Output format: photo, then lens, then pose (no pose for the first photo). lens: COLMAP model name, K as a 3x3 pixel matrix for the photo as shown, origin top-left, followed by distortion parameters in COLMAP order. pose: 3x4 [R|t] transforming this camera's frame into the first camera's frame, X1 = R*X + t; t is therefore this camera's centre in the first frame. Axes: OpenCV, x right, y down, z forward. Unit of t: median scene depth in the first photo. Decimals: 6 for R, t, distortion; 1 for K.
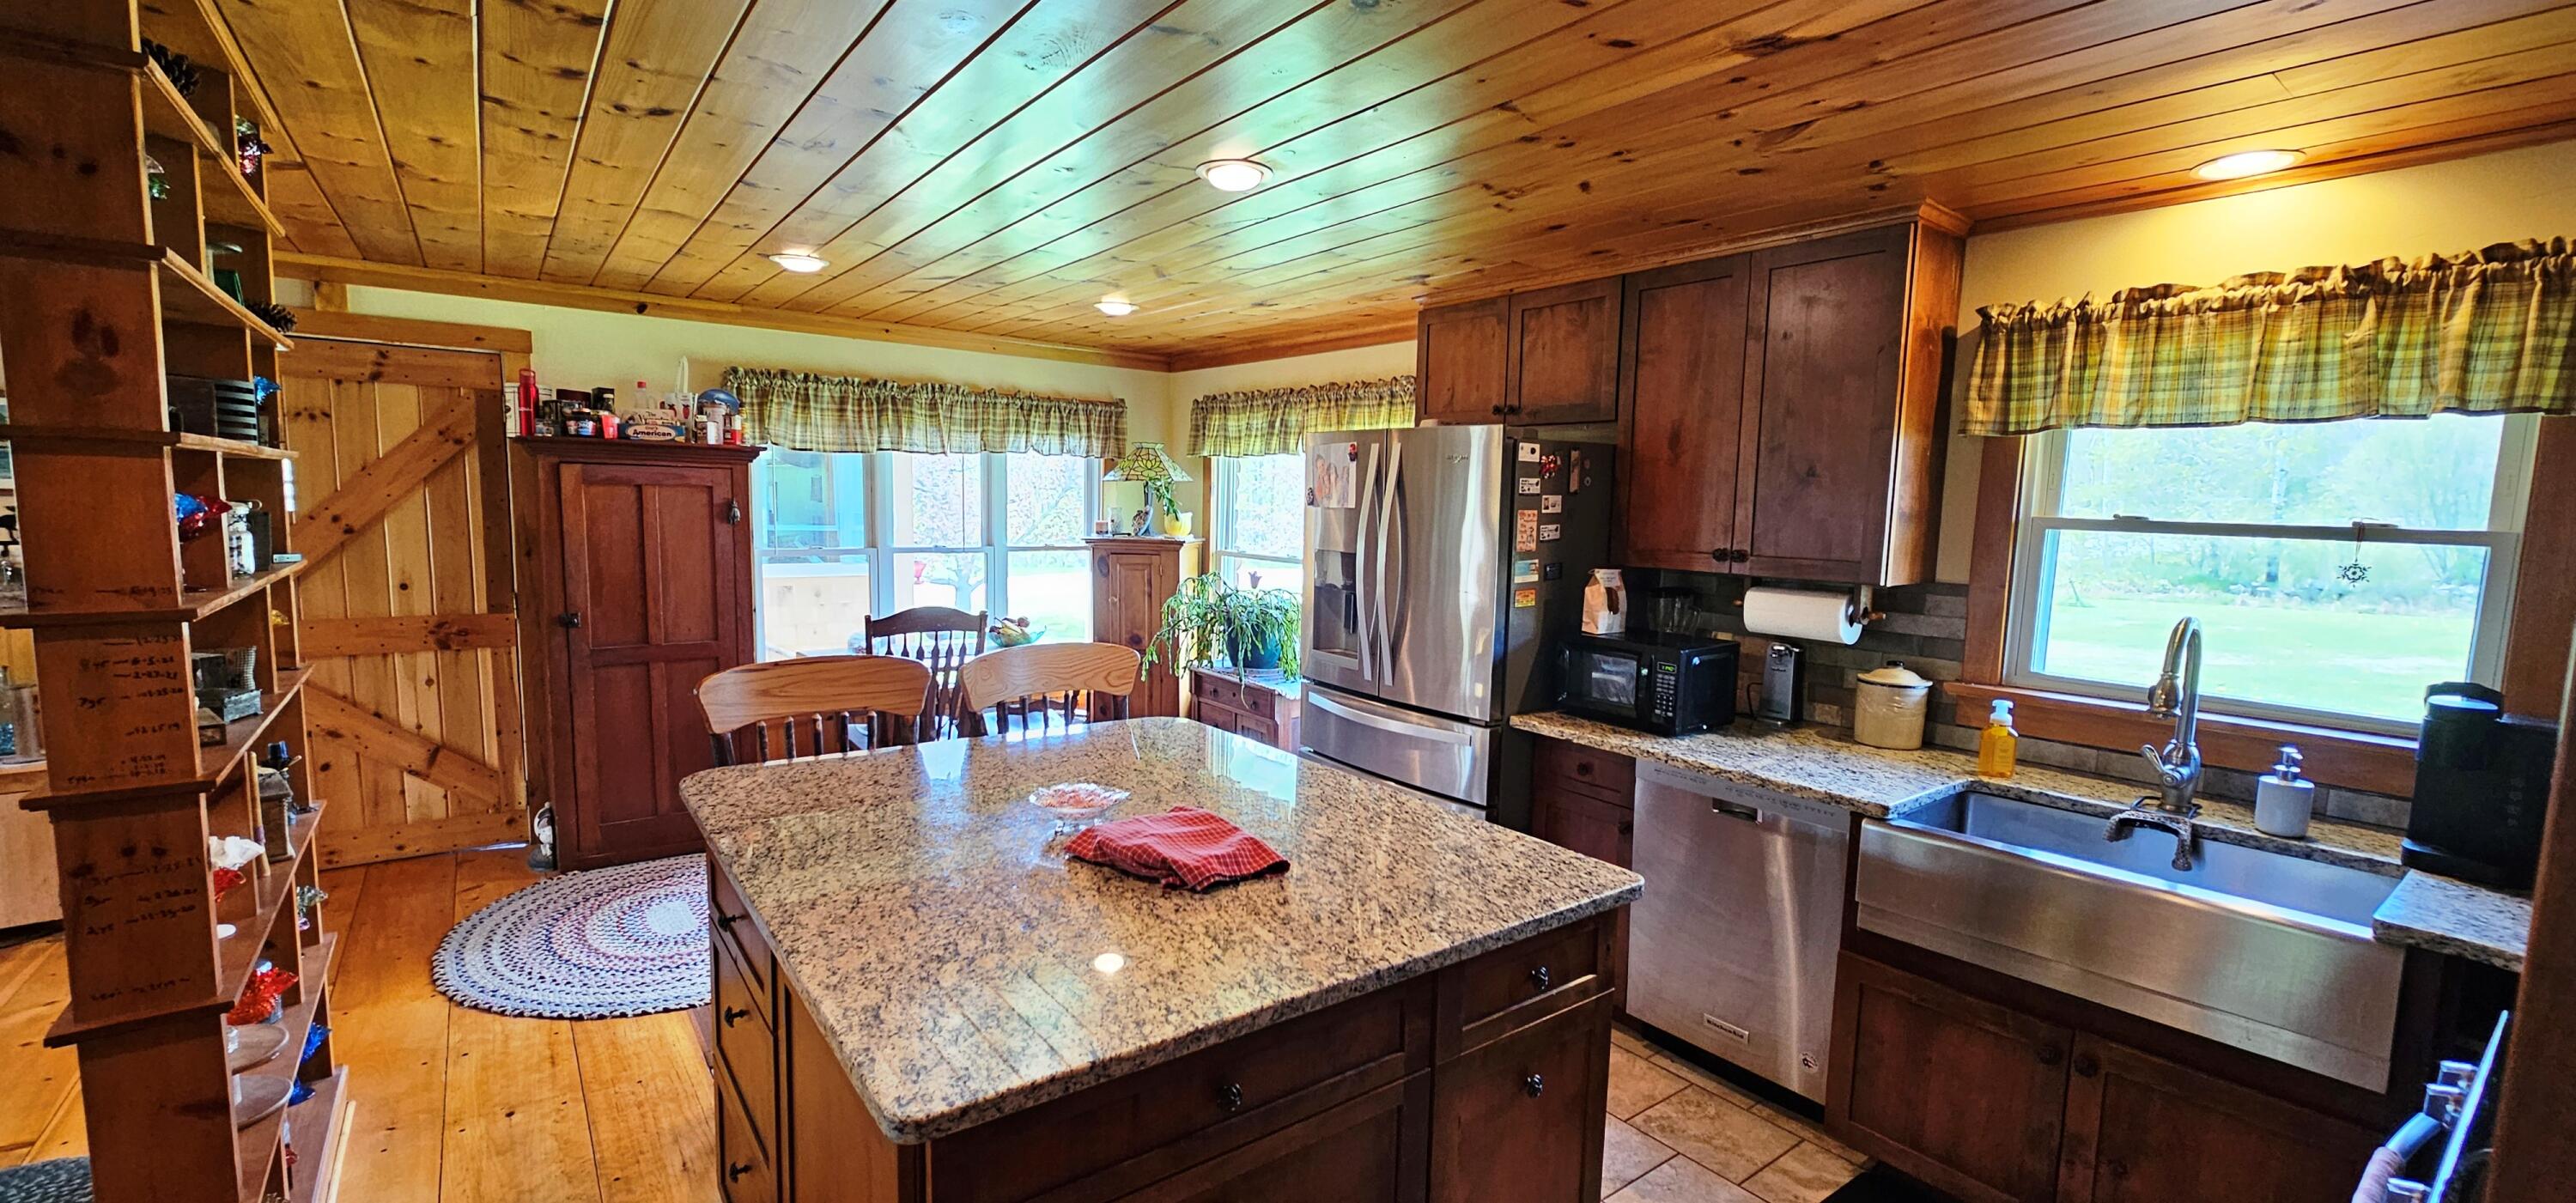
lens RADIAL K [[1052.8, 0, 1297.8], [0, 1052.8, 616.0], [0, 0, 1]] dist [-0.001232, 0.000202]
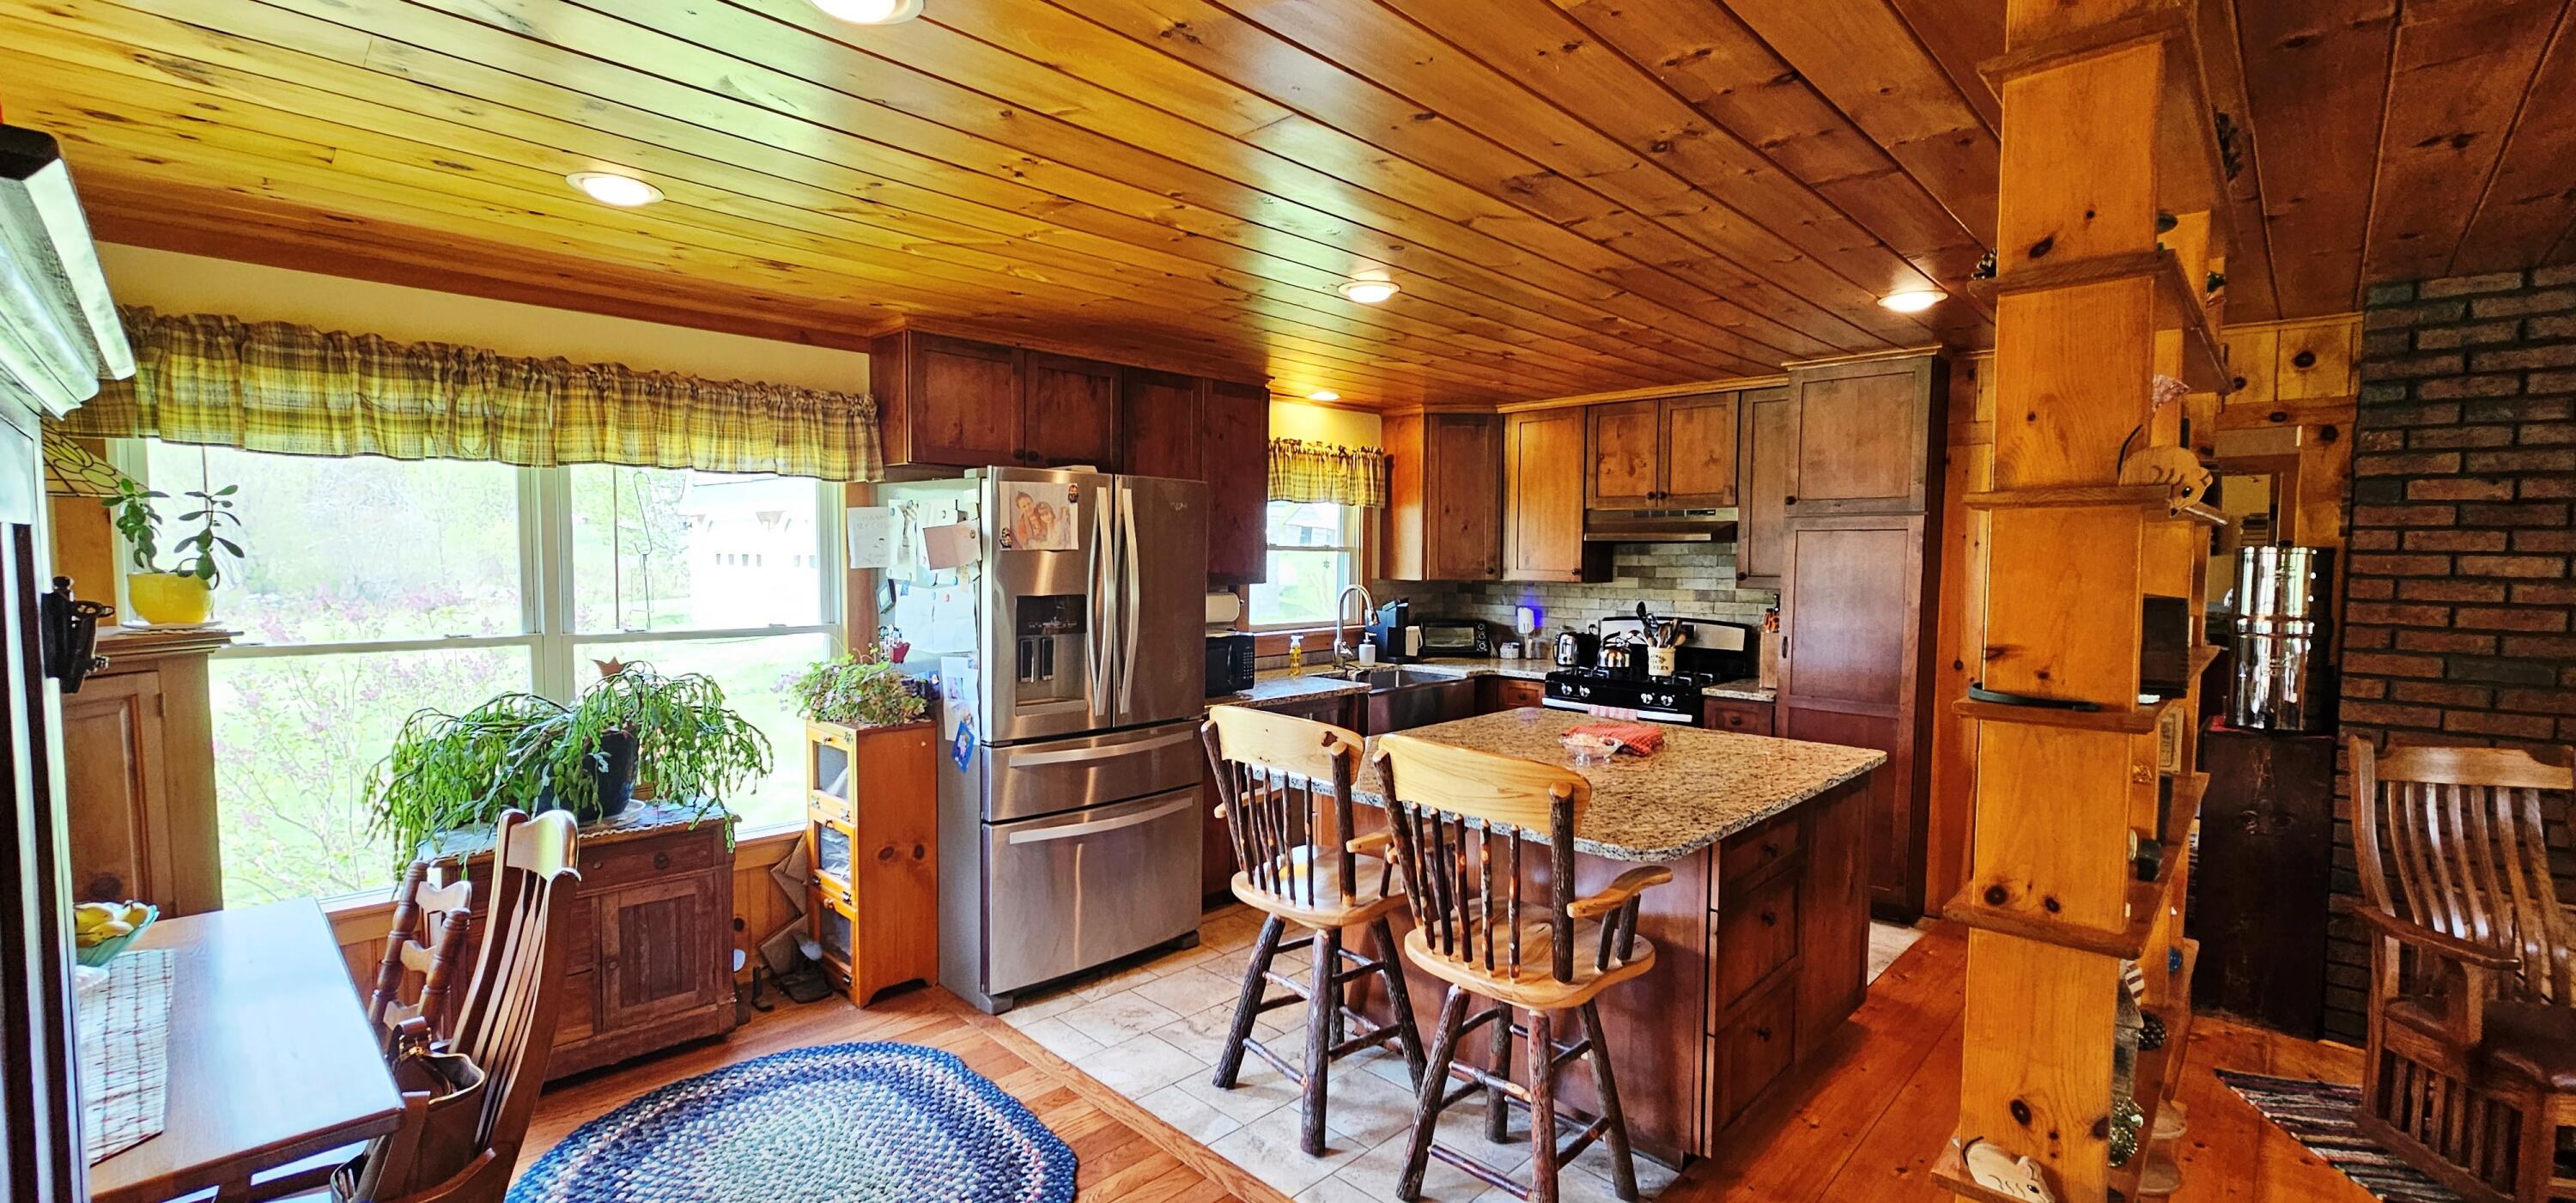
lens RADIAL K [[1052.8, 0, 1296.1], [0, 1052.8, 618.3], [0, 0, 1]] dist [-0.001232, 0.000202]
pose [[-0.142503, -0.089273, 0.985760, -1.293548], [0.100795, 0.989438, 0.104177, -0.162732], [-0.984649, 0.114205, -0.132000, 1.254166]]
